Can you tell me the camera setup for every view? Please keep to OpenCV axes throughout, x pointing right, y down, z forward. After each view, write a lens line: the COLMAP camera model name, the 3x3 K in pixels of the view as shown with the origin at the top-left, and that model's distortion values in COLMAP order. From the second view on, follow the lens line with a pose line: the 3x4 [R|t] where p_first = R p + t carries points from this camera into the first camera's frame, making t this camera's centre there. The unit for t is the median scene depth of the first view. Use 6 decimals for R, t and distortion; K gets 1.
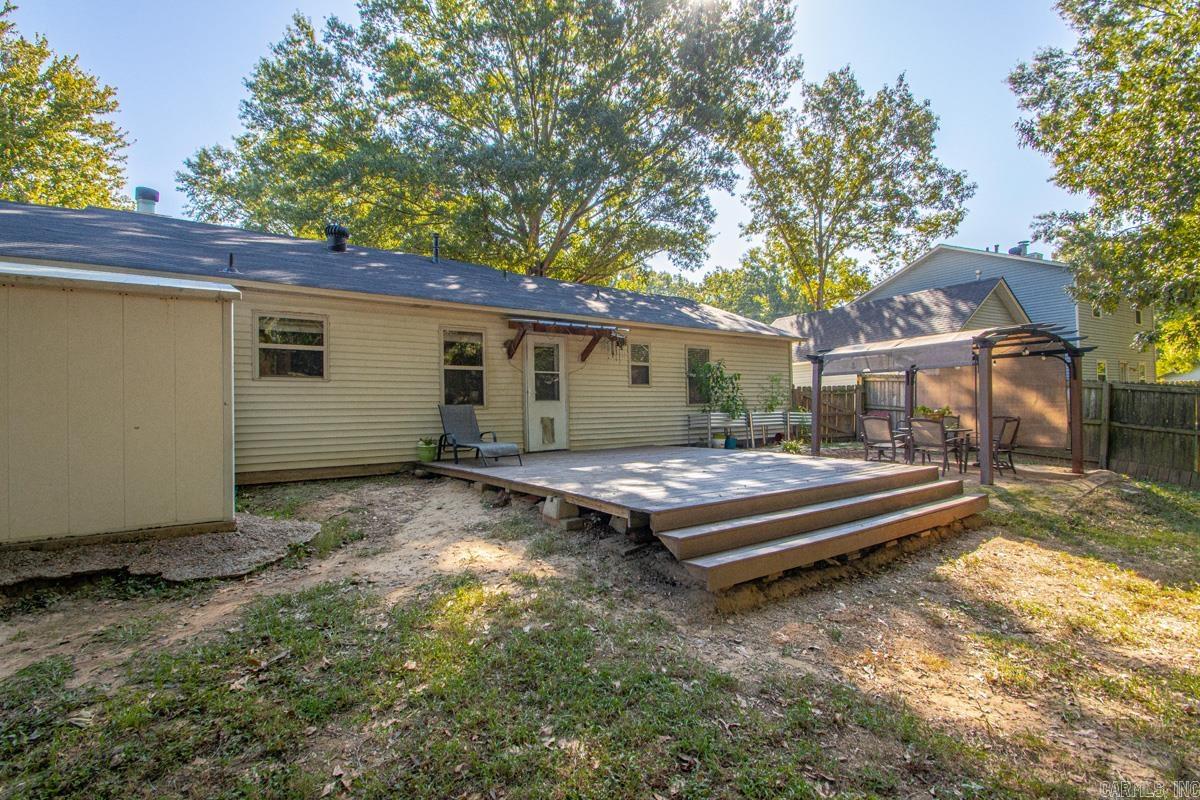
lens RADIAL K [[562.2, 0, 592.8], [0, 562.2, 420.7], [0, 0, 1]] dist [0.002970, -0.011654]
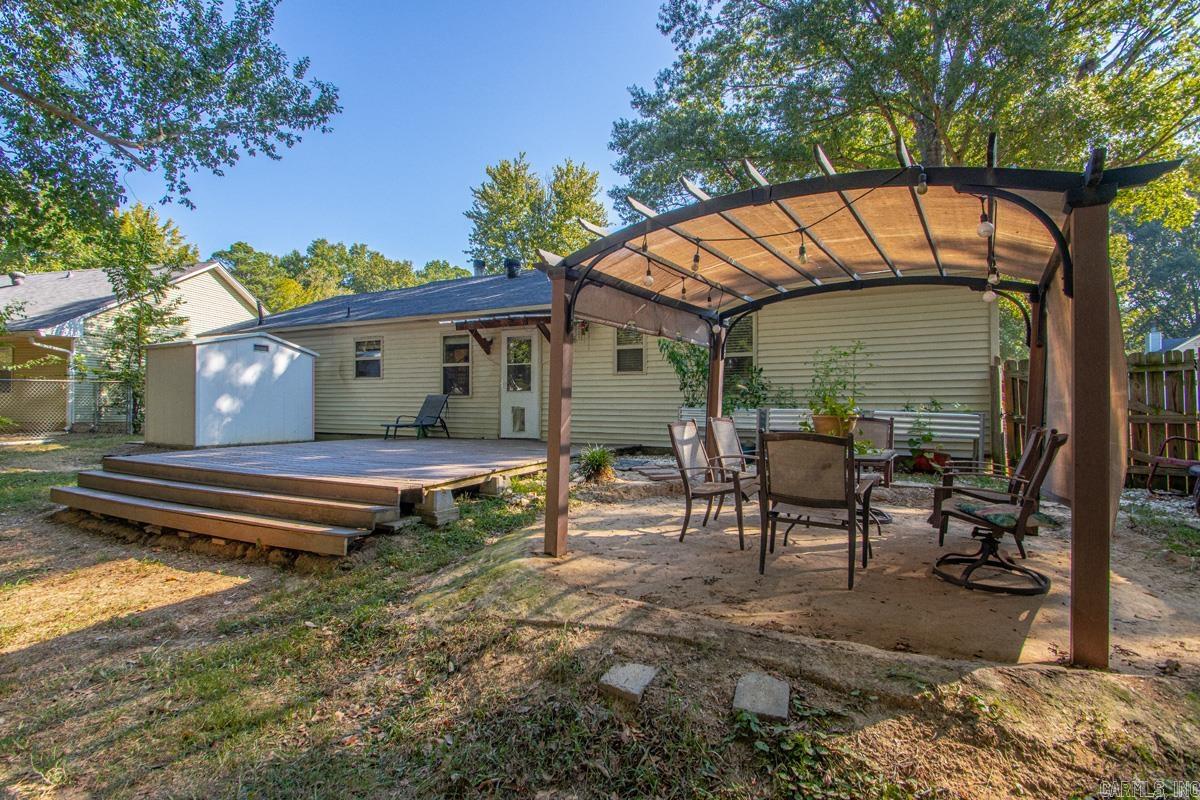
lens RADIAL K [[563.9, 0, 596.1], [0, 563.9, 425.4], [0, 0, 1]] dist [-0.000567, -0.013669]
pose [[0.449564, 0.049412, -0.891881, 0.944321], [-0.029328, 0.998747, 0.040549, -0.018824], [0.892767, 0.007928, 0.450449, 0.663187]]
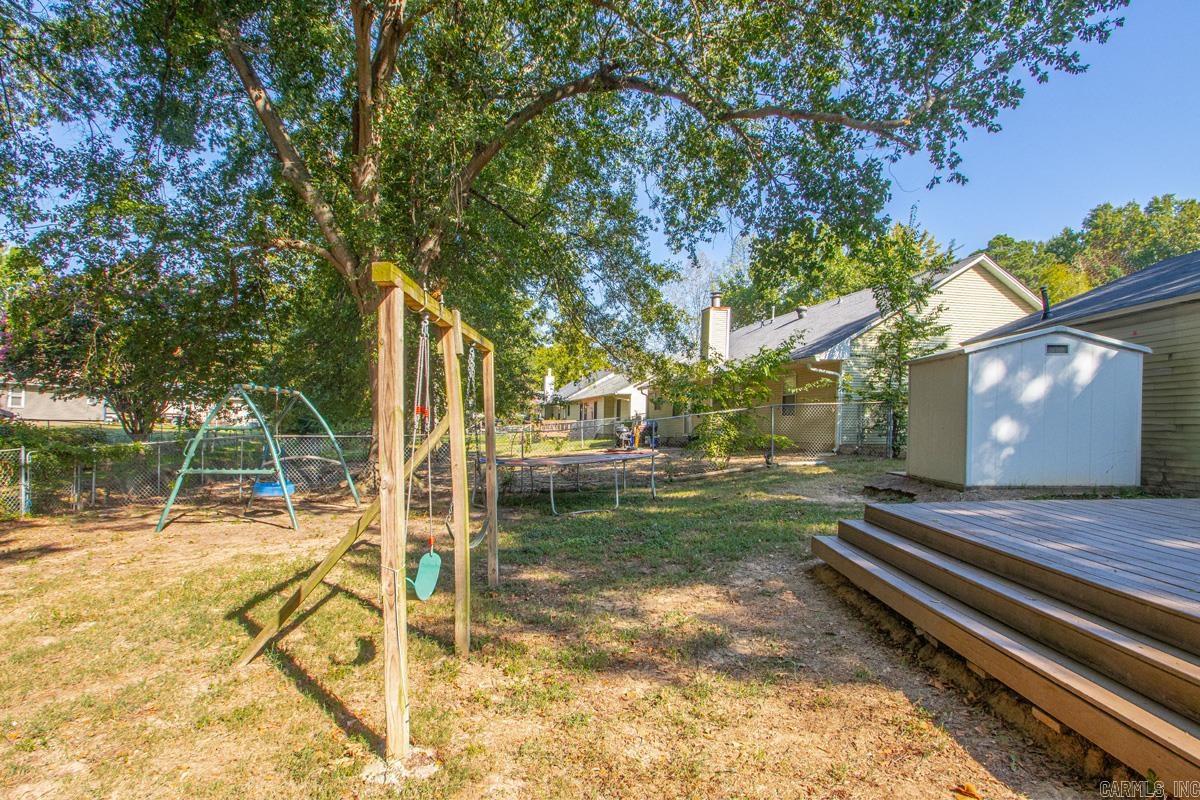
lens RADIAL K [[620.3, 0, 595.9], [0, 620.3, 431.3], [0, 0, 1]] dist [0.000813, -0.013433]
pose [[-0.618062, 0.033853, -0.785400, 0.705567], [0.001713, 0.999128, 0.041717, -0.030789], [0.786127, 0.024438, -0.617581, 0.599987]]
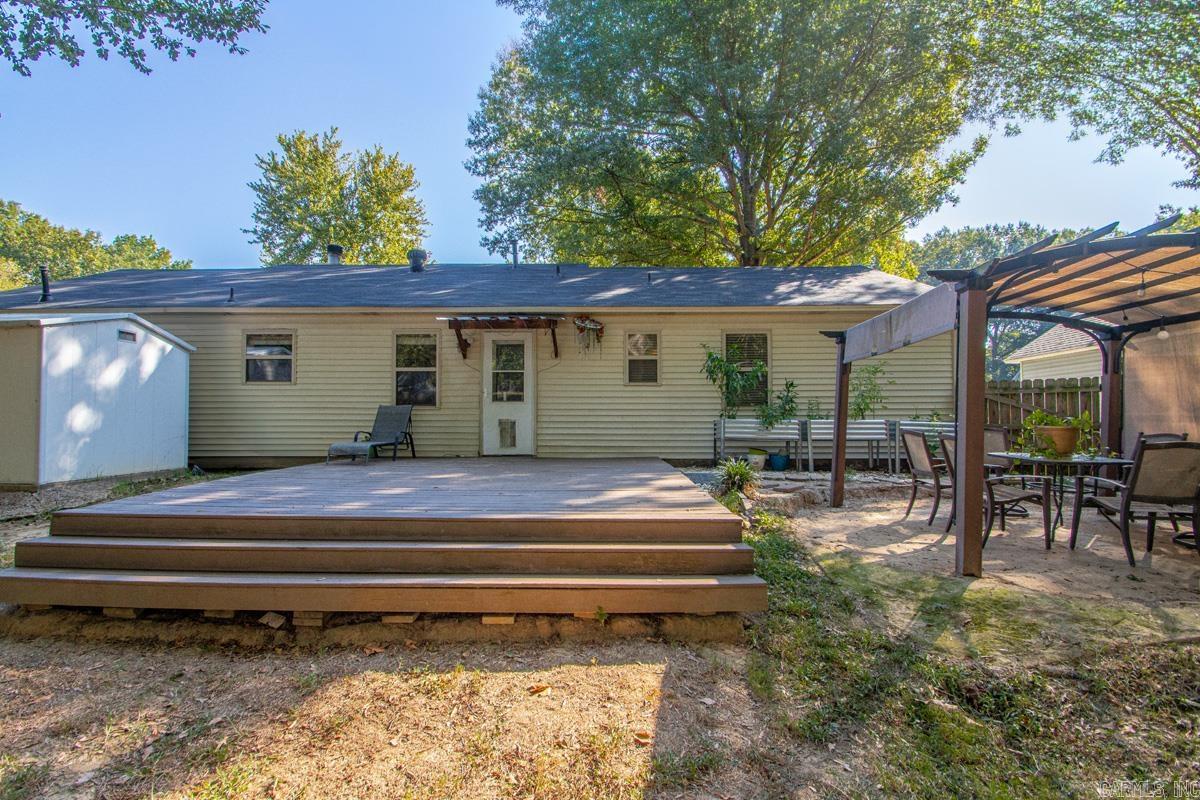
lens RADIAL K [[562.2, 0, 592.8], [0, 562.2, 420.7], [0, 0, 1]] dist [0.002970, -0.011654]
pose [[0.788155, 0.021756, -0.615092, 0.612919], [-0.026126, 0.999657, 0.001882, -0.009705], [0.614922, 0.014586, 0.788453, 0.358115]]
